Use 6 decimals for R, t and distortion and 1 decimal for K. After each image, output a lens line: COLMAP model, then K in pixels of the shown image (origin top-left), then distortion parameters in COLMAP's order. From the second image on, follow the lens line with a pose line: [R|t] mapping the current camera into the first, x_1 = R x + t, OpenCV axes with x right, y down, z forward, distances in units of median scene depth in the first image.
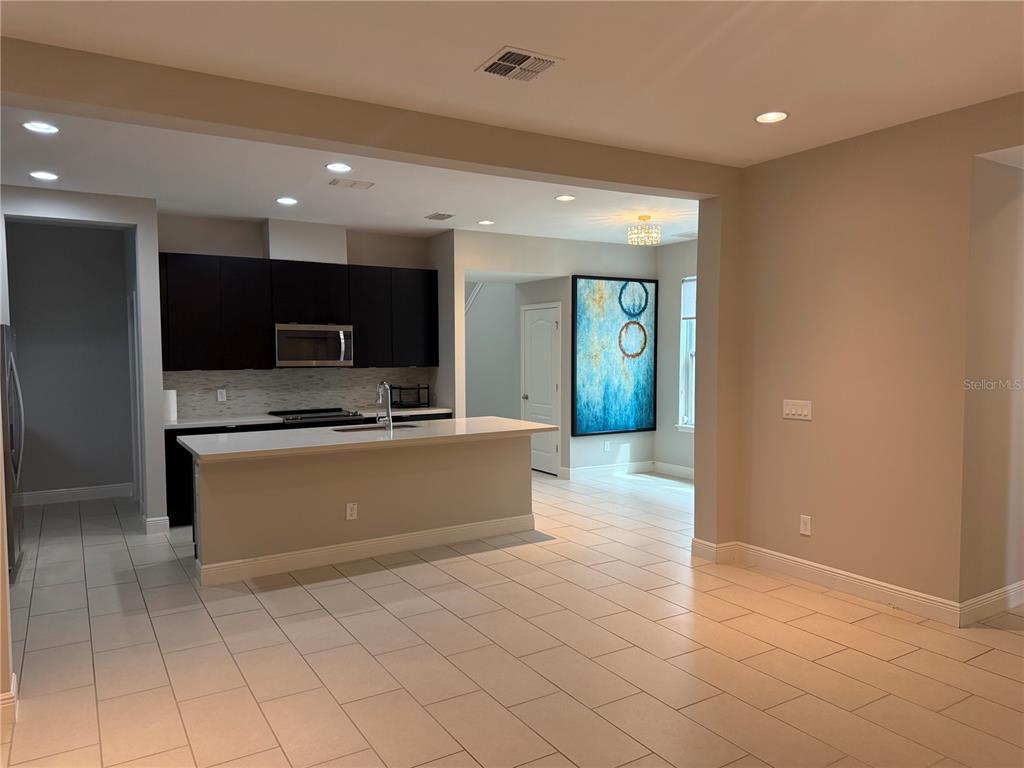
lens RADIAL K [[723.0, 0, 509.4], [0, 723.0, 385.0], [0, 0, 1]] dist [0.074911, -0.113475]
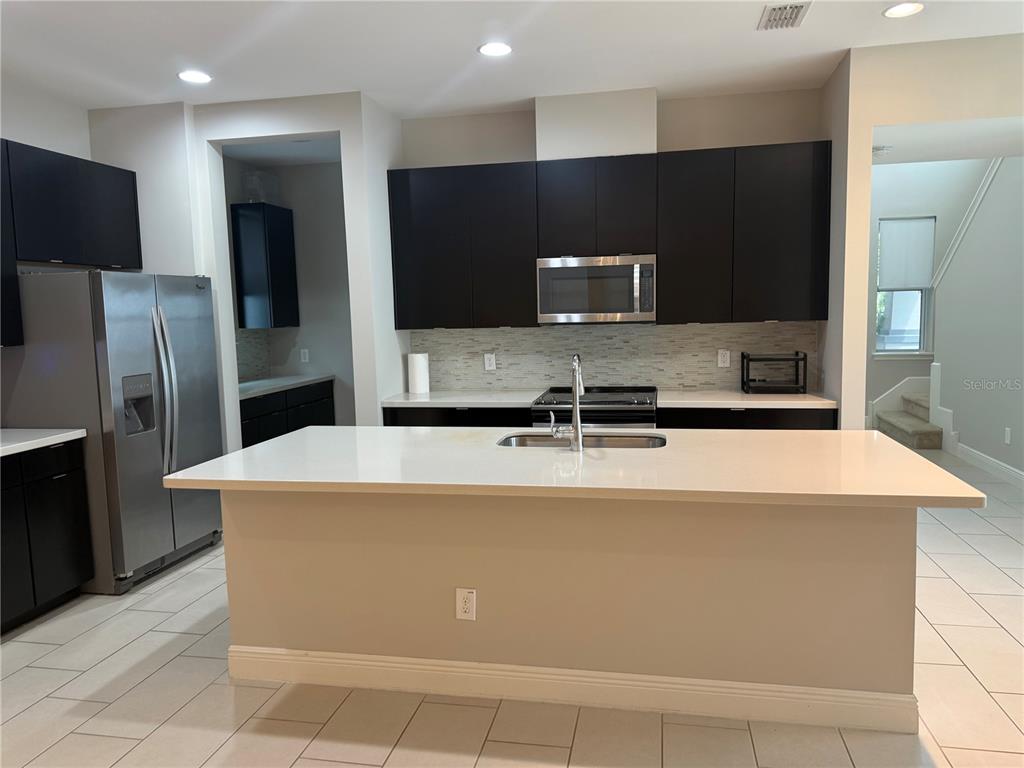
lens RADIAL K [[723.0, 0, 509.4], [0, 723.0, 385.0], [0, 0, 1]] dist [0.074911, -0.113475]
pose [[0.736151, 0.058548, -0.674281, 0.092824], [-0.011156, 0.997166, 0.074404, -0.014228], [0.676726, -0.047251, 0.734717, 0.396934]]
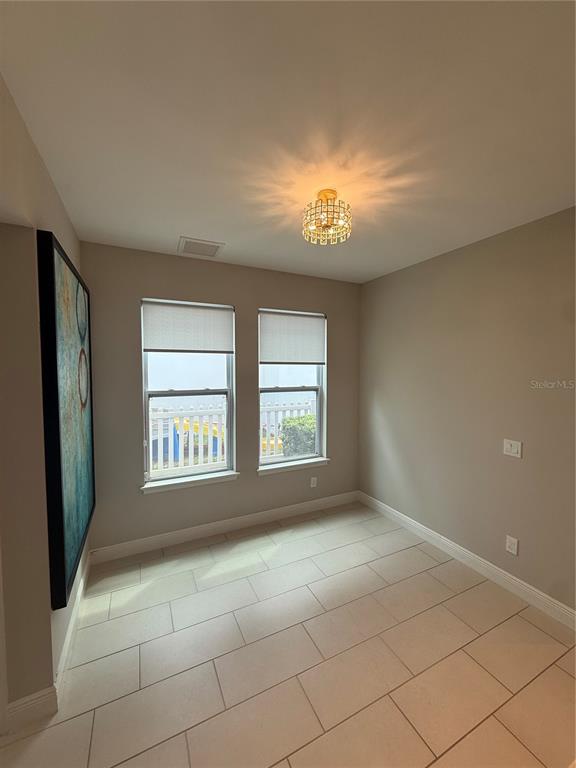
lens RADIAL K [[305.9, 0, 287.8], [0, 305.9, 382.1], [0, 0, 1]] dist [0.000875, 0.000146]
pose [[0.090540, -0.052776, 0.994493, -0.075666], [0.044800, 0.997800, 0.048873, -0.067186], [-0.994885, 0.040128, 0.092705, 0.823769]]
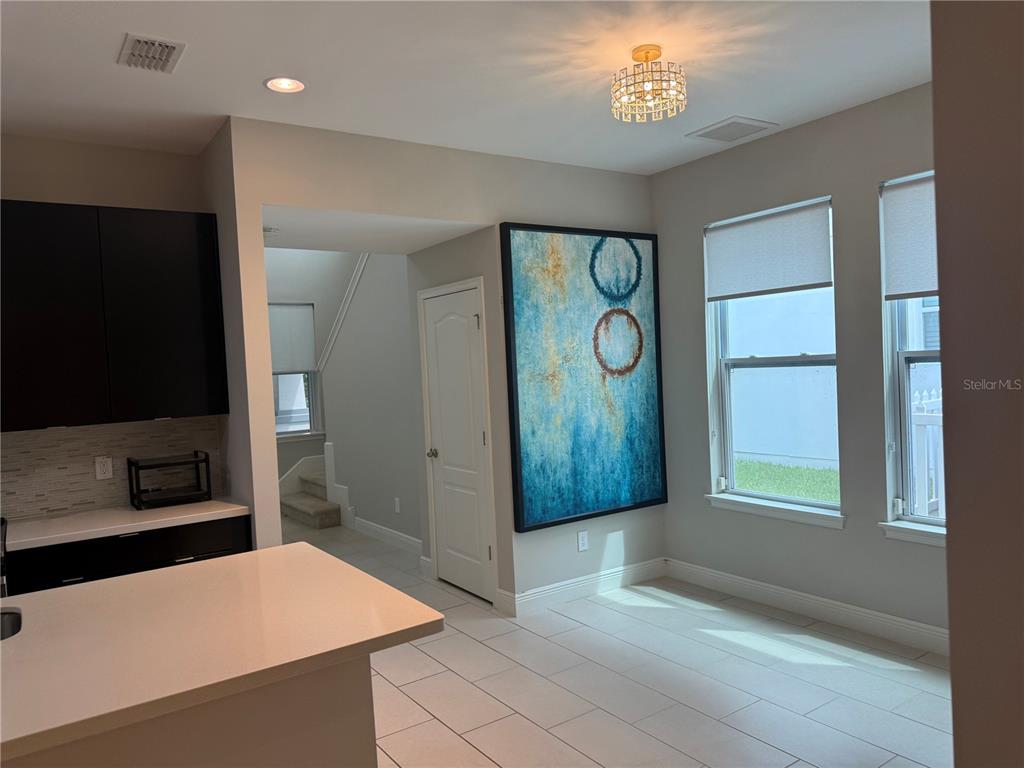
lens RADIAL K [[723.0, 0, 509.4], [0, 723.0, 385.0], [0, 0, 1]] dist [0.074911, -0.113475]
pose [[0.997390, -0.048942, 0.053088, 0.058154], [0.049925, 0.998602, -0.017340, -0.025487], [-0.052165, 0.019946, 0.998439, 0.467659]]
